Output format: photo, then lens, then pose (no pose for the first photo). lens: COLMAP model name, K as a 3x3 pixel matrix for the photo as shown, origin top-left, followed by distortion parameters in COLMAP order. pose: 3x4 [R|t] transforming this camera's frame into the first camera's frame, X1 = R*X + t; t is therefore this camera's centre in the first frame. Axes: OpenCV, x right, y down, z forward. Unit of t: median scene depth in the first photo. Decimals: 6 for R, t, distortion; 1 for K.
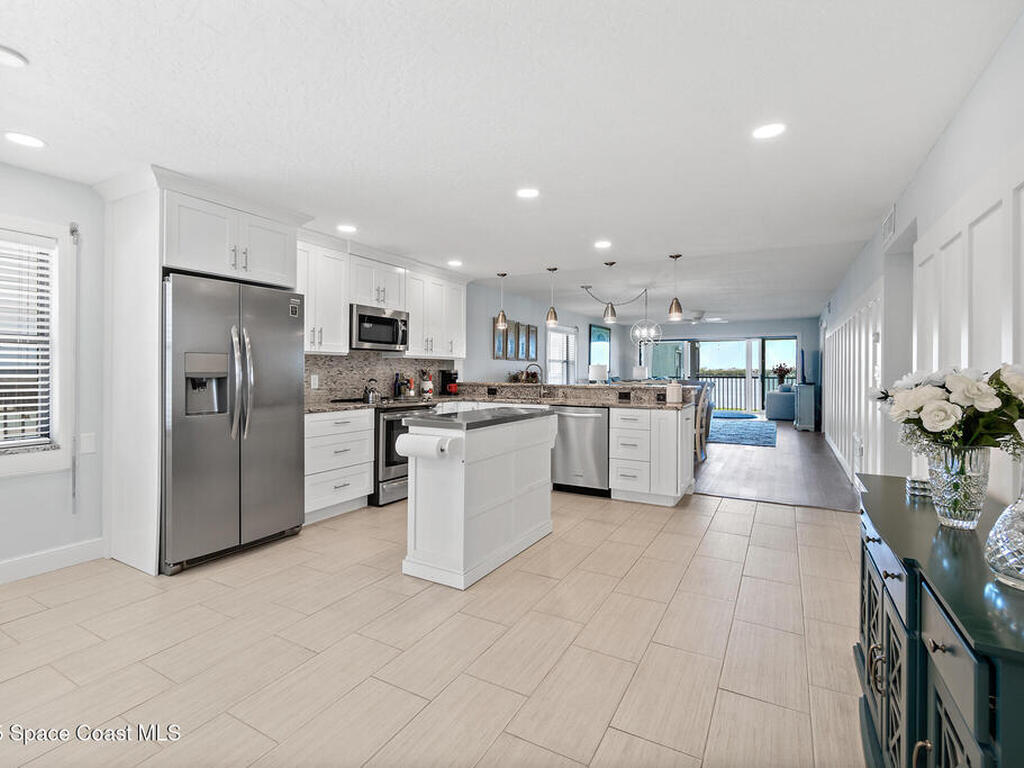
lens RADIAL K [[497.7, 0, 511.6], [0, 497.7, 363.2], [0, 0, 1]] dist [0.001461, 0.000107]
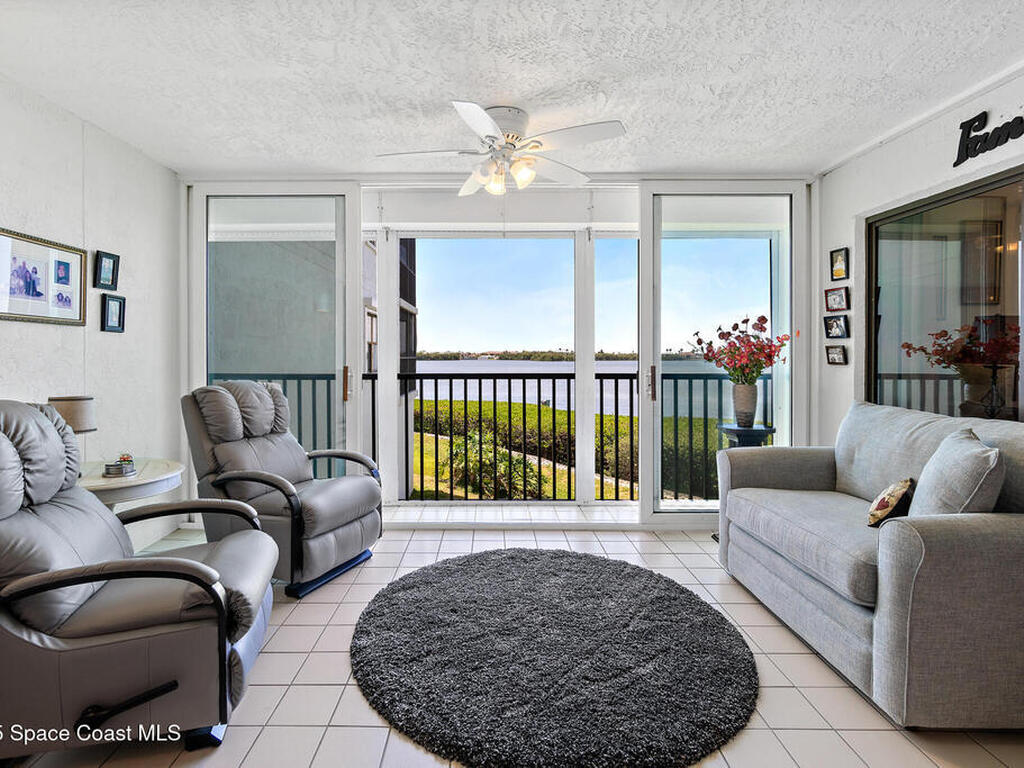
lens RADIAL K [[503.8, 0, 496.6], [0, 503.8, 364.4], [0, 0, 1]] dist [0.001483, -0.000716]
pose [[0.871997, -0.013883, 0.489314, 0.831670], [-0.002475, 0.999460, 0.032769, 0.035625], [-0.489505, -0.029785, 0.871492, 2.179654]]
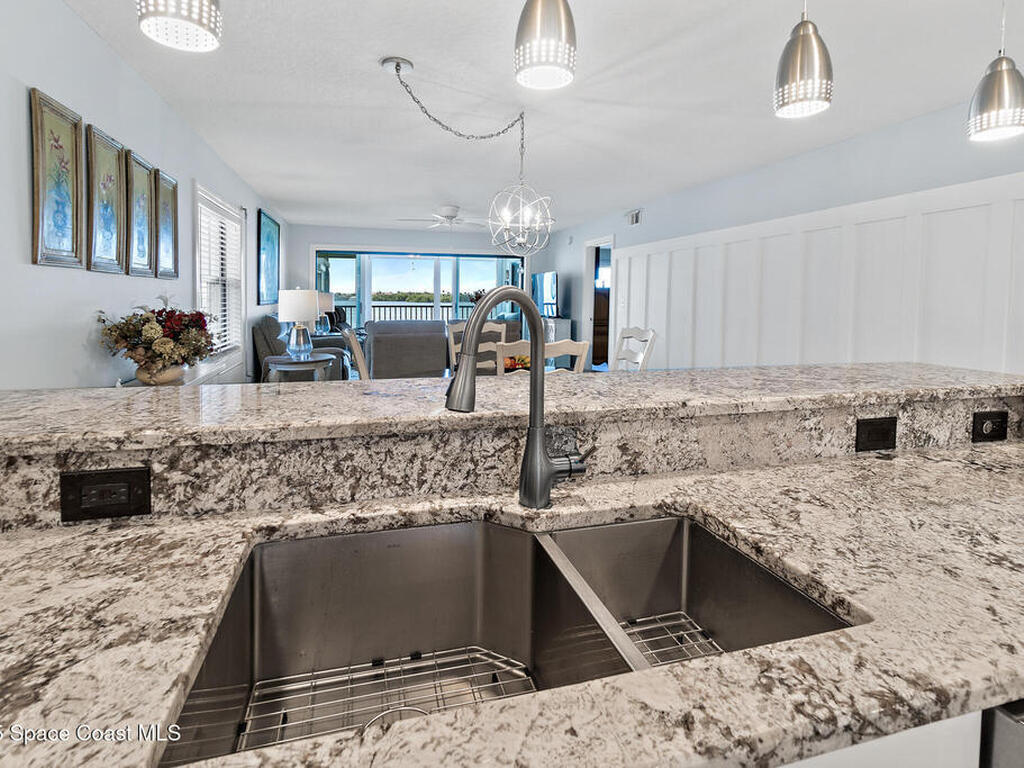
lens RADIAL K [[520.6, 0, 507.5], [0, 520.6, 303.8], [0, 0, 1]] dist [-0.002004, -0.000286]
pose [[0.715218, -0.008032, 0.698855, -0.066136], [-0.014712, 0.999539, 0.026545, 0.000245], [-0.698747, -0.029267, 0.714770, 0.914289]]
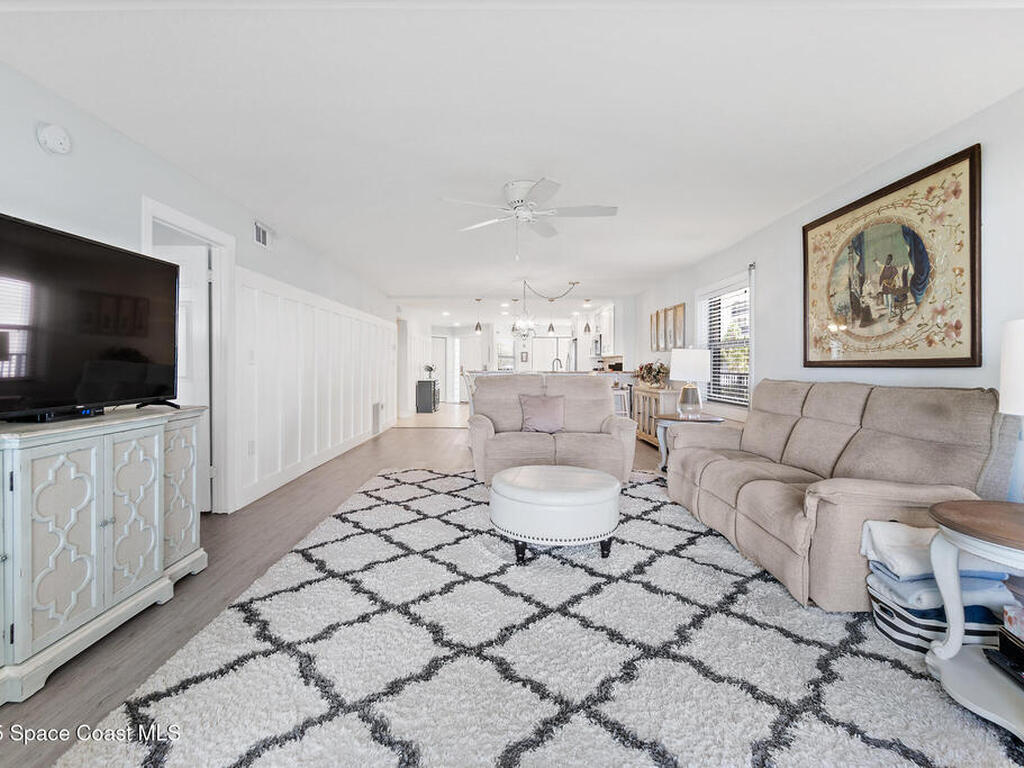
lens RADIAL K [[501.1, 0, 477.4], [0, 501.1, 365.0], [0, 0, 1]] dist [-0.000269, 0.000064]
pose [[-0.898976, -0.011335, -0.437852, 1.062527], [-0.006212, 0.999895, -0.013130, 0.048094], [0.437955, -0.009084, -0.898951, 2.497160]]
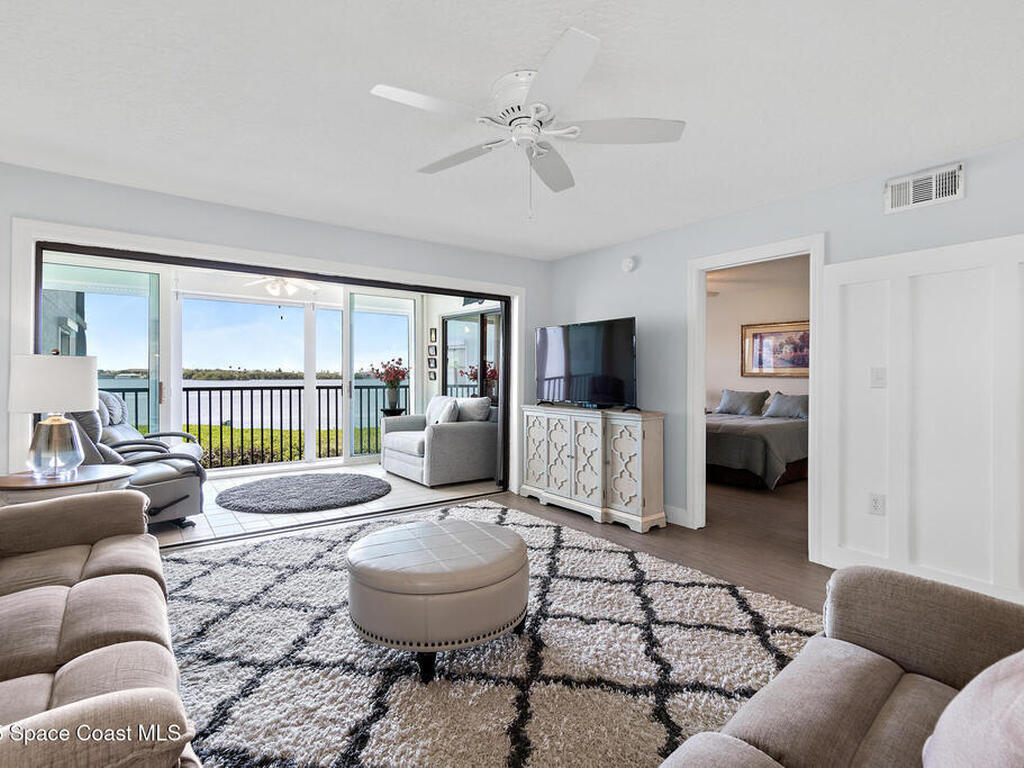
lens RADIAL K [[502.7, 0, 505.4], [0, 502.7, 377.8], [0, 0, 1]] dist [-0.002935, -0.000076]
pose [[0.417979, -0.008766, 0.908415, 0.344000], [-0.014467, 0.999762, 0.016304, 0.023889], [-0.908342, -0.019957, 0.417752, 1.766726]]
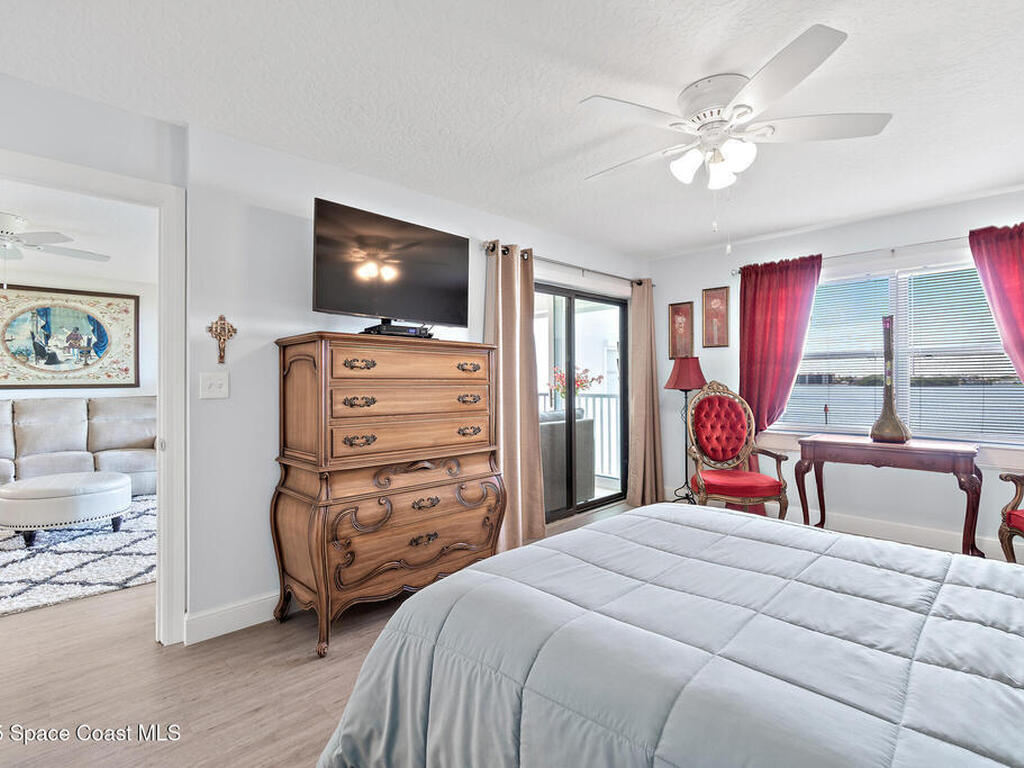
lens RADIAL K [[511.9, 0, 512.0], [0, 511.9, 384.0], [0, 0, 1]] dist [-0.004012, 0.001302]
pose [[0.947498, -0.009694, -0.319616, 1.588226], [0.014366, 0.999822, 0.012265, 0.031234], [0.319440, -0.016213, 0.947468, 1.487893]]
